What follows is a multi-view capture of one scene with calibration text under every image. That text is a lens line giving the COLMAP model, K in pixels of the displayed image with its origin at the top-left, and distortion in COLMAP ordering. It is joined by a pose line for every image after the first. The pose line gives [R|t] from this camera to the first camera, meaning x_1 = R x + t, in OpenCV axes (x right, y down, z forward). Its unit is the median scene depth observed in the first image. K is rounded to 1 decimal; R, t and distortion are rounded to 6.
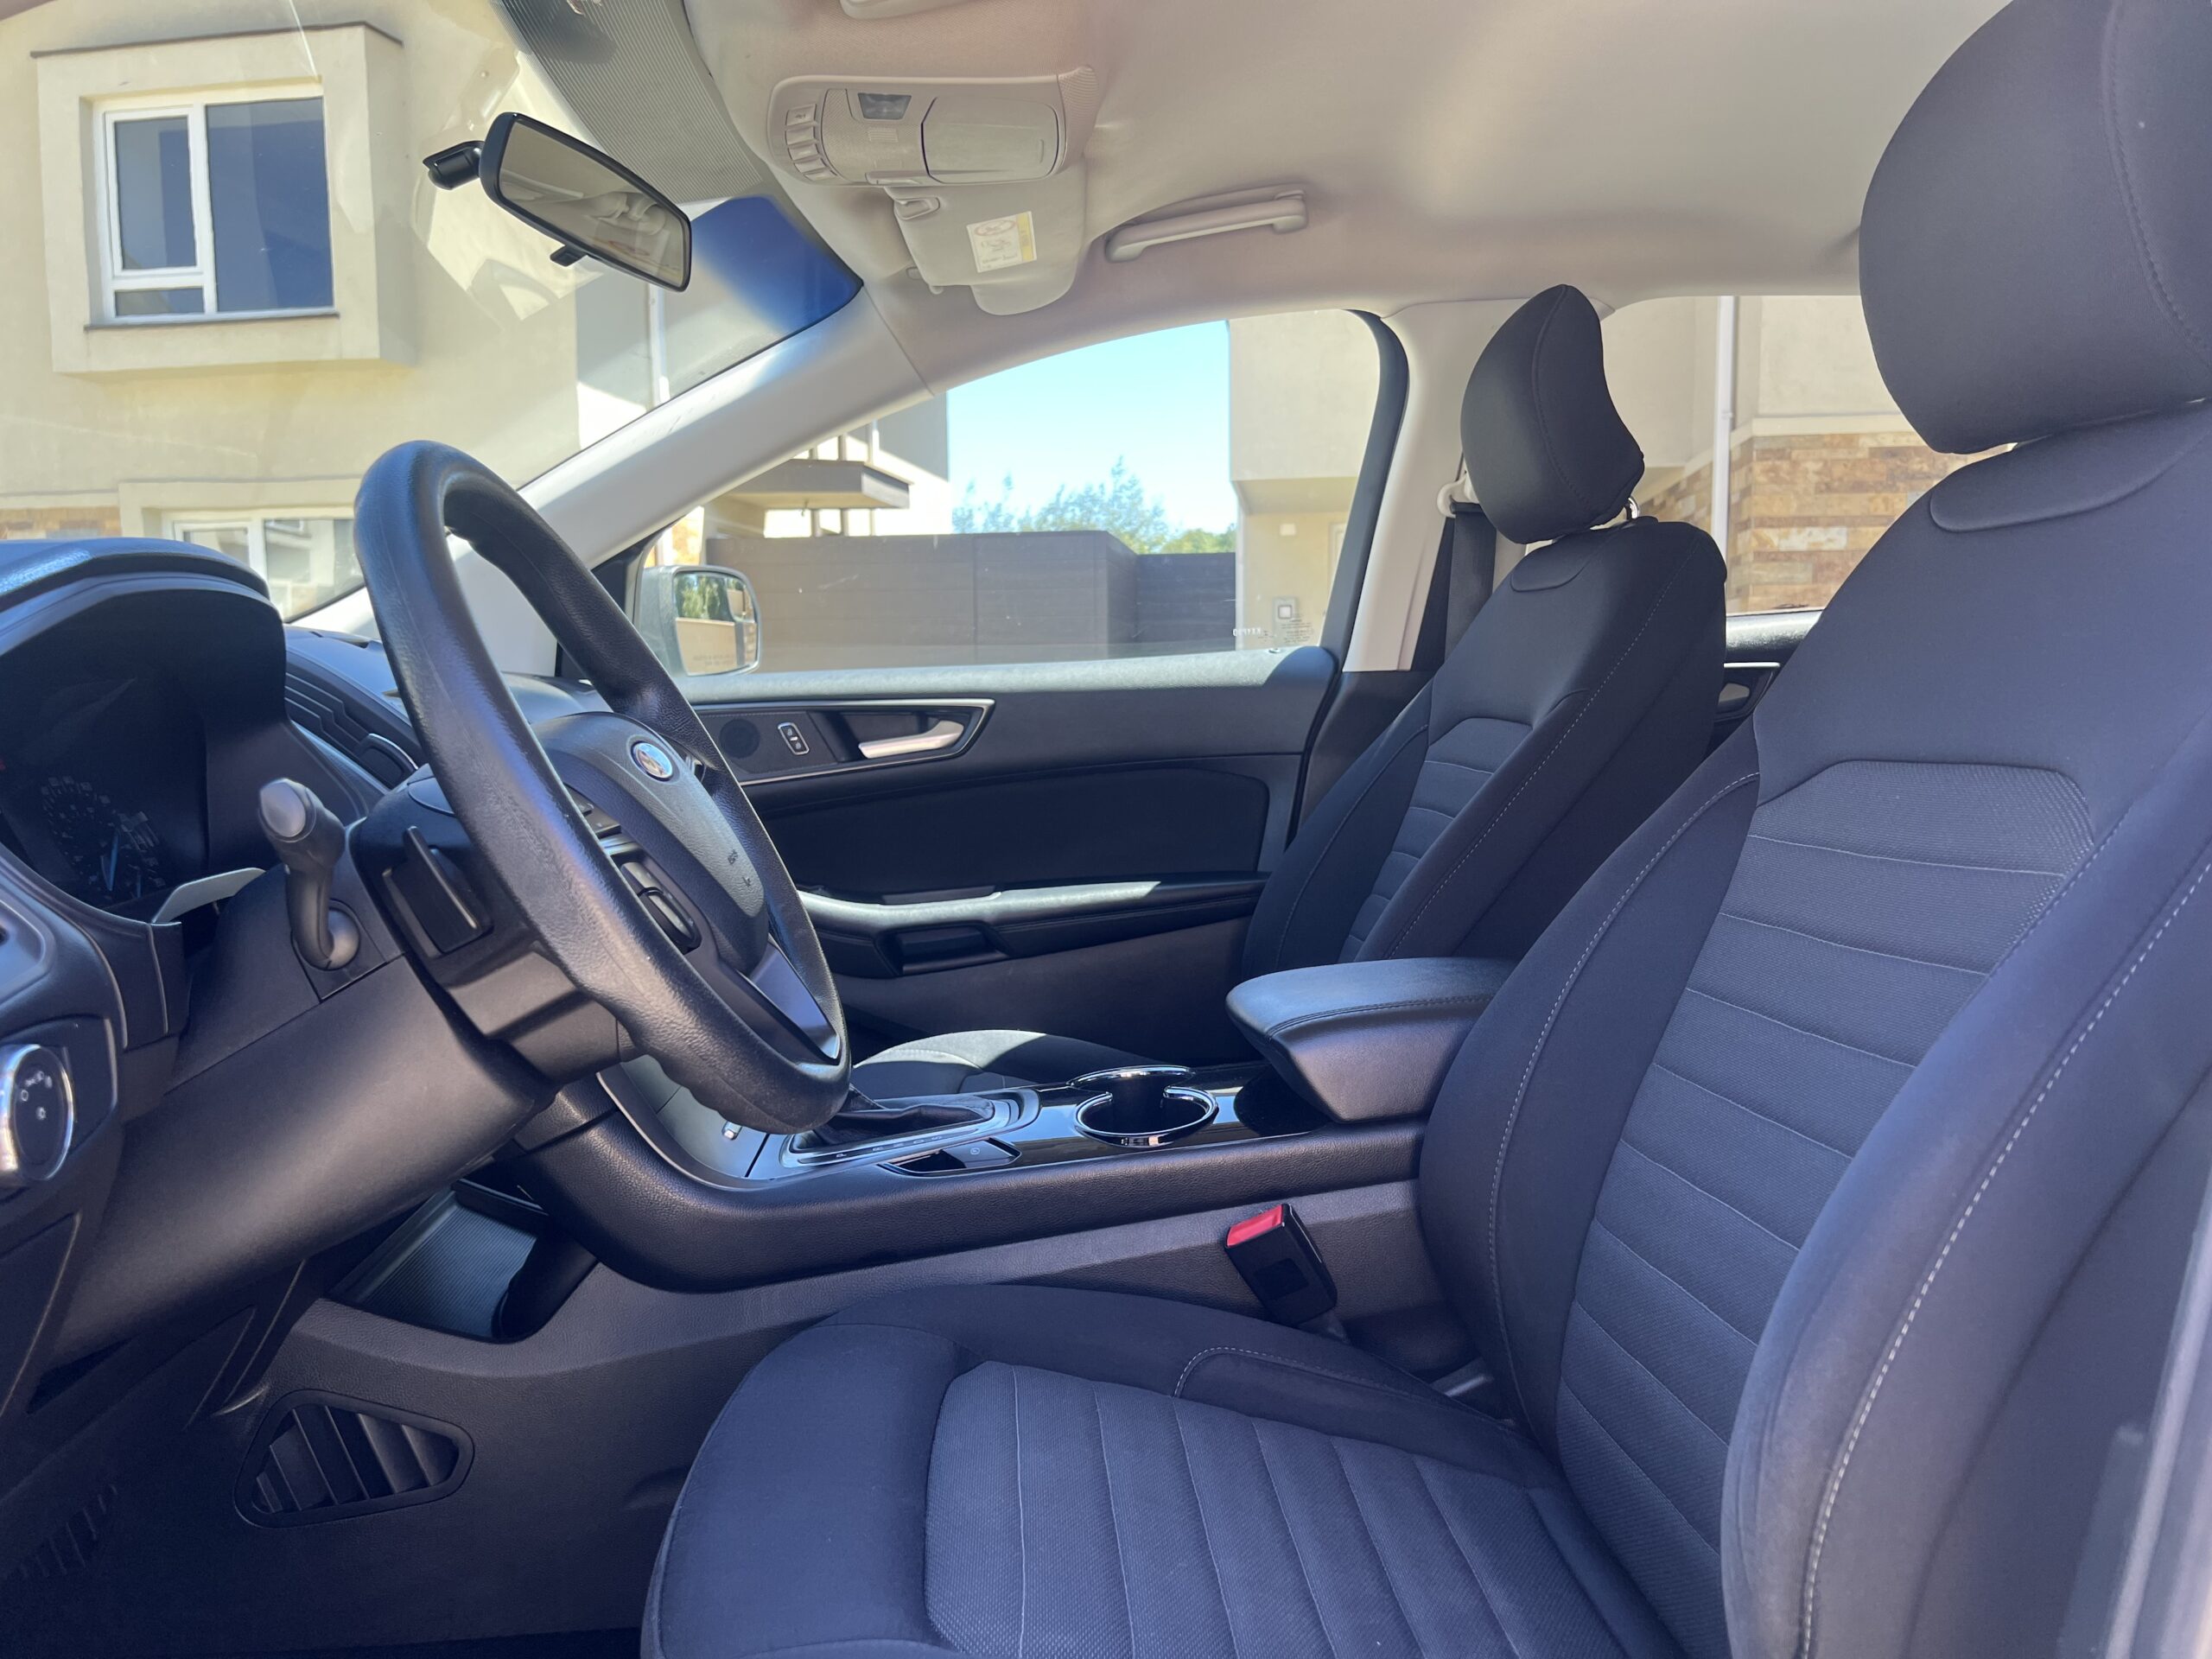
lens RADIAL K [[1690.5, 0, 1094.8], [0, 1690.5, 837.1], [0, 0, 1]] dist [0.043747, -0.055362]
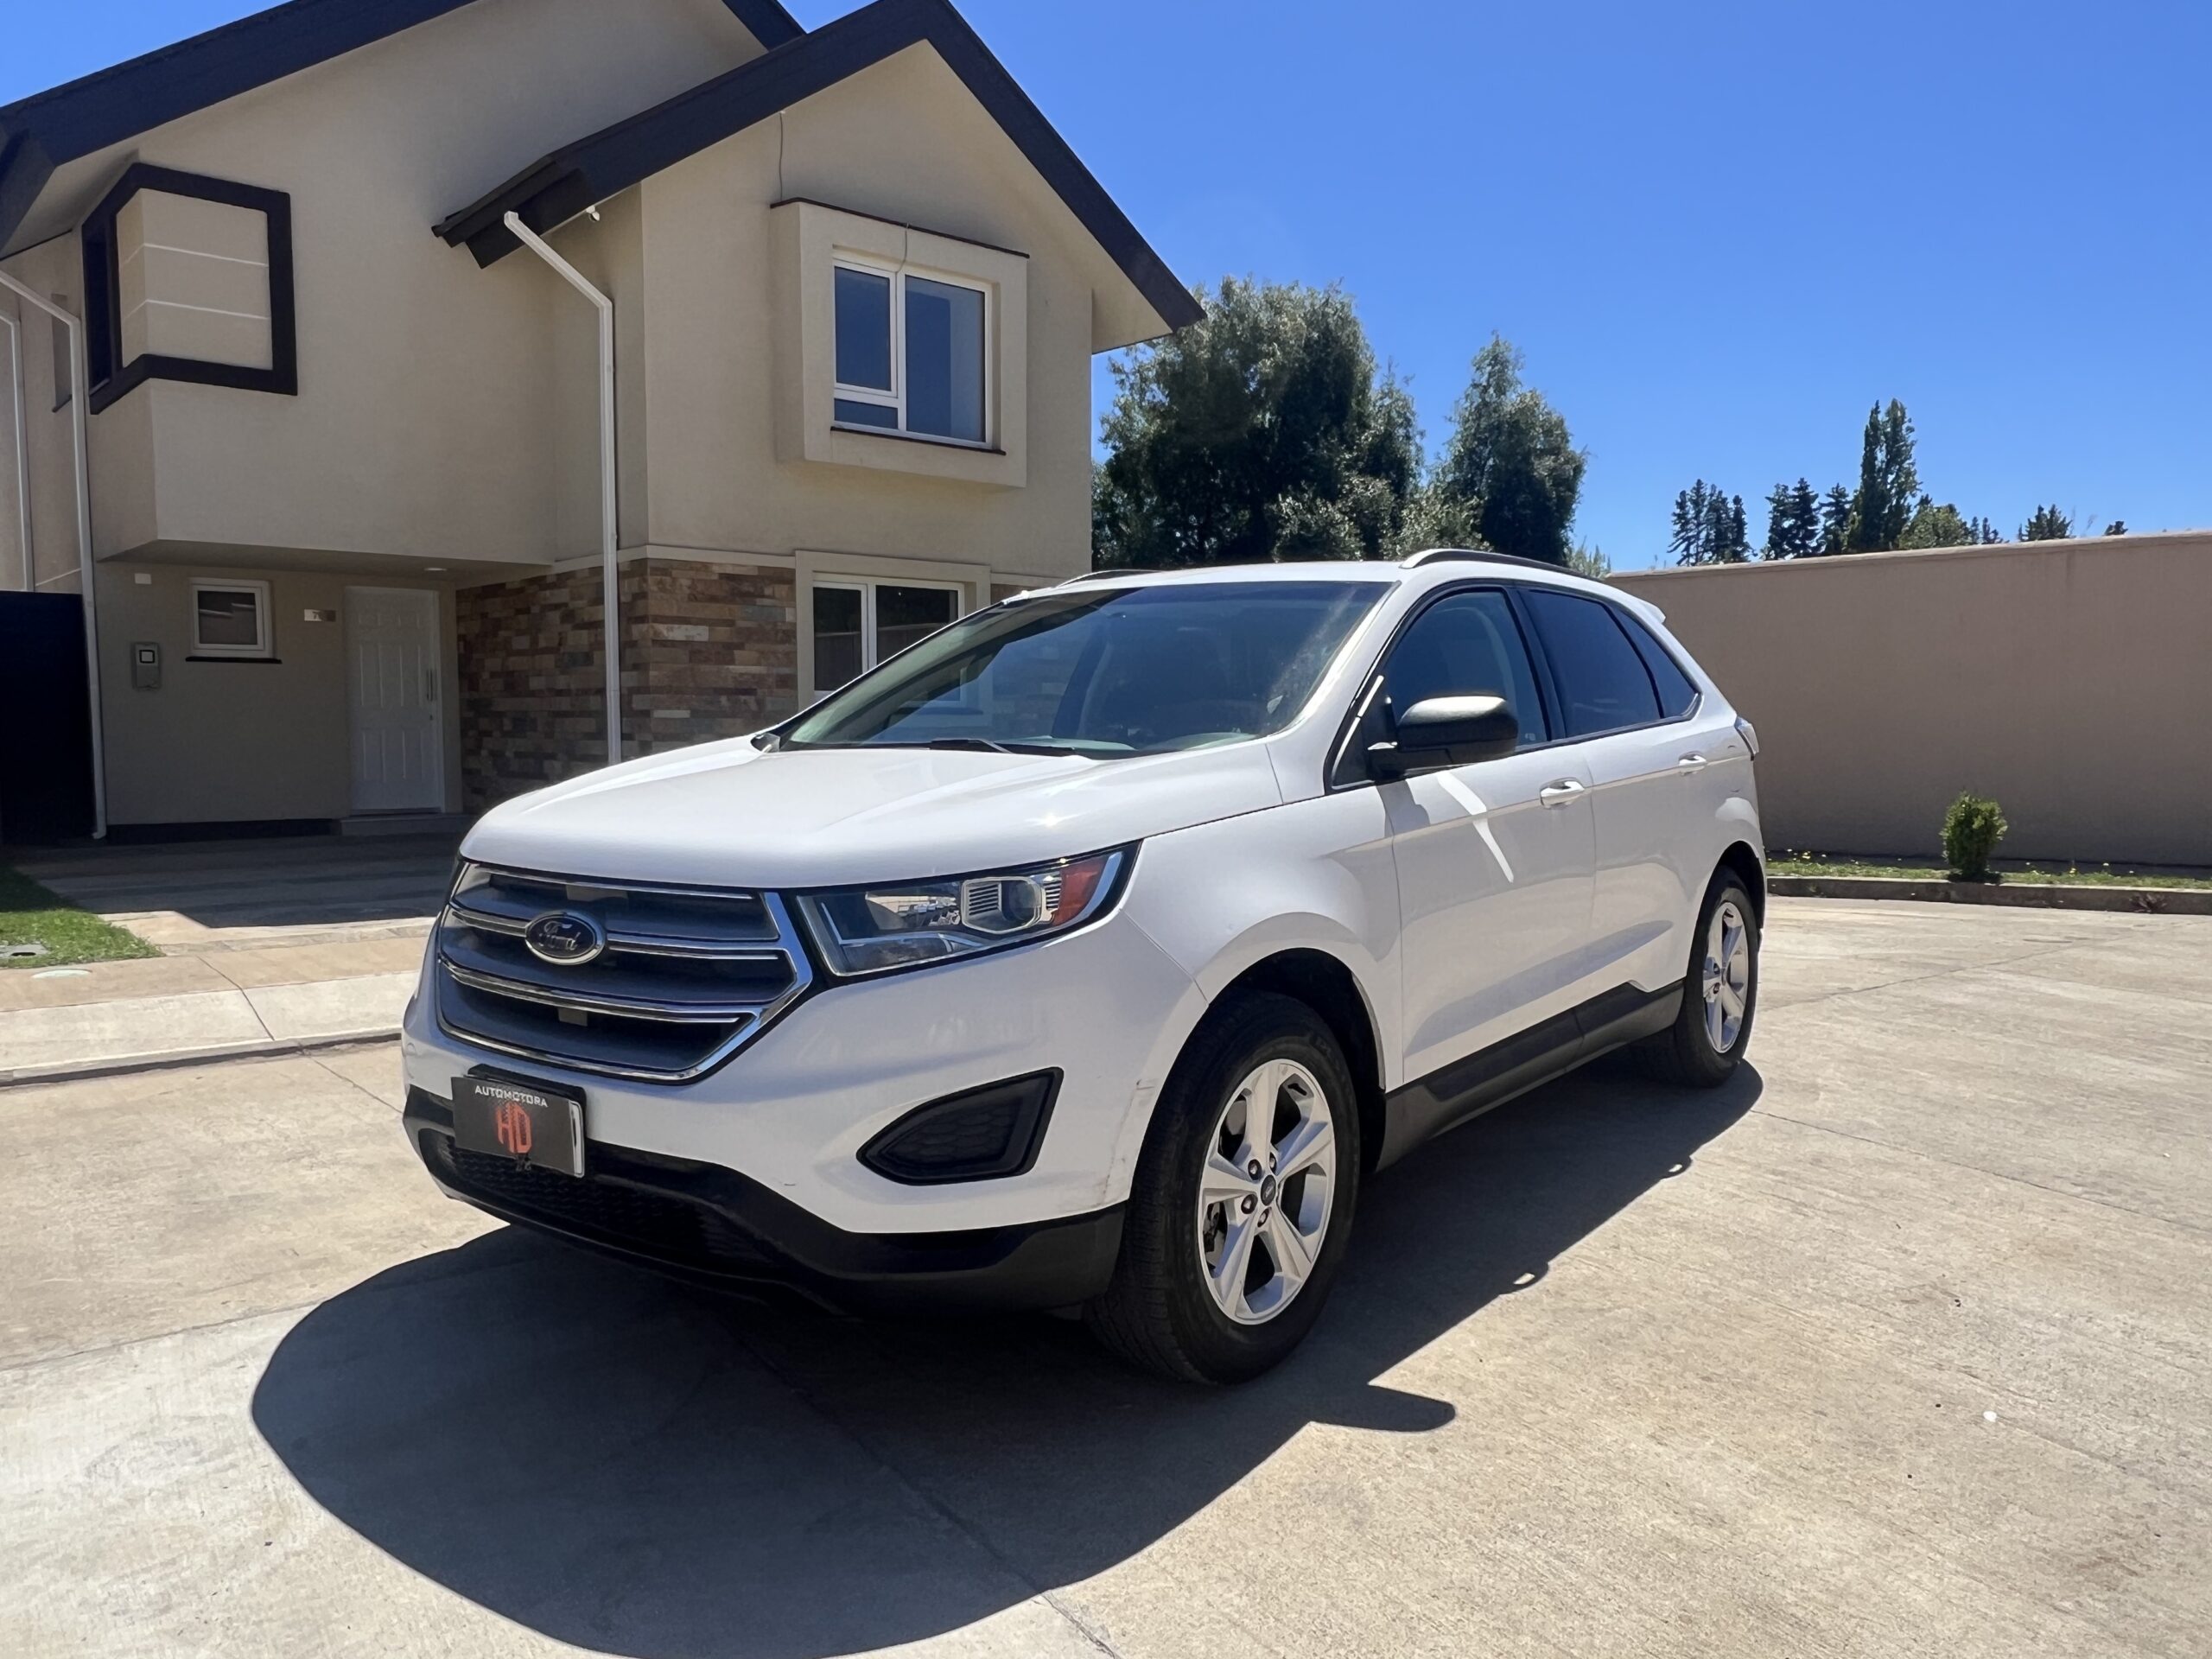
lens RADIAL K [[1607.7, 0, 1113.6], [0, 1607.7, 829.7], [0, 0, 1]] dist [-0.000128, -0.001951]
pose [[0.647850, -0.037588, 0.760840, -0.371739], [0.054899, 0.998489, 0.002582, 0.006952], [-0.759787, 0.040096, 0.648935, -0.142963]]
